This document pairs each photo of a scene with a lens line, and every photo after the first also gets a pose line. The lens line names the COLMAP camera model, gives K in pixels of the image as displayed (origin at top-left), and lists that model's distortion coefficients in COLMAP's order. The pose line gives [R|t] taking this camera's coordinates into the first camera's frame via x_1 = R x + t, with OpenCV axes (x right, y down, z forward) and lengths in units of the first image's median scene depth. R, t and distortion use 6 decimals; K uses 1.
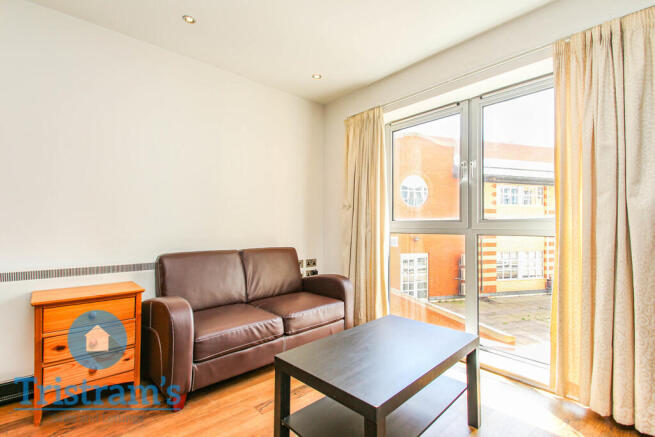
lens RADIAL K [[308.4, 0, 326.5], [0, 308.4, 222.0], [0, 0, 1]] dist [0.010270, -0.001710]
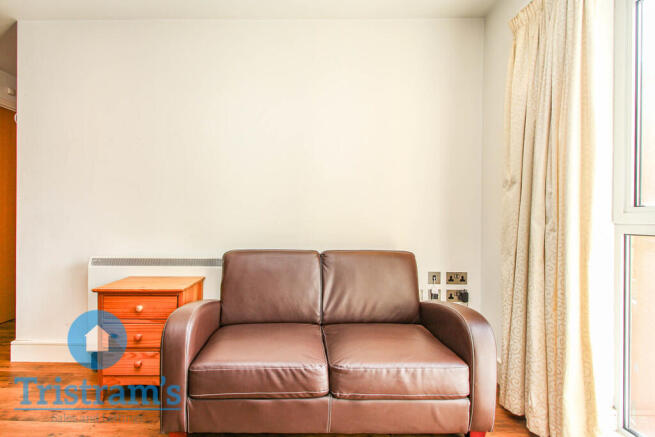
lens RADIAL K [[308.4, 0, 328.1], [0, 308.4, 222.5], [0, 0, 1]] dist [0.010270, -0.001710]
pose [[0.736569, 0.005477, -0.676340, 0.247256], [0.005297, 0.999890, 0.013866, 0.012431], [0.676341, -0.013796, 0.736459, 0.492673]]
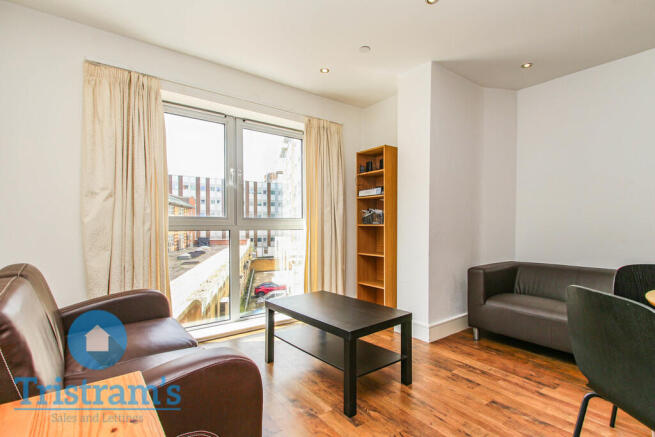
lens RADIAL K [[308.4, 0, 322.3], [0, 308.4, 223.3], [0, 0, 1]] dist [0.010270, -0.001710]
pose [[0.084171, 0.002004, 0.996449, -0.714145], [-0.011781, 0.999930, -0.001016, 0.012141], [-0.996382, -0.011654, 0.084189, 0.564827]]
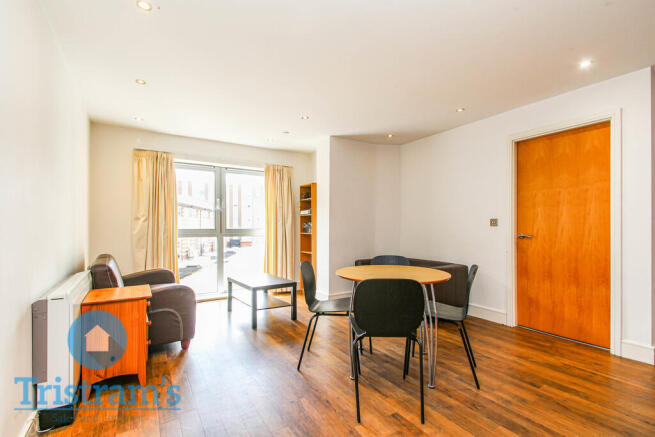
lens RADIAL K [[308.4, 0, 324.9], [0, 308.4, 221.8], [0, 0, 1]] dist [0.010270, -0.001710]
pose [[0.174665, 0.011606, 0.984559, -1.351622], [-0.010394, 0.999897, -0.009943, -0.040072], [-0.984573, -0.008497, 0.174768, 0.009715]]
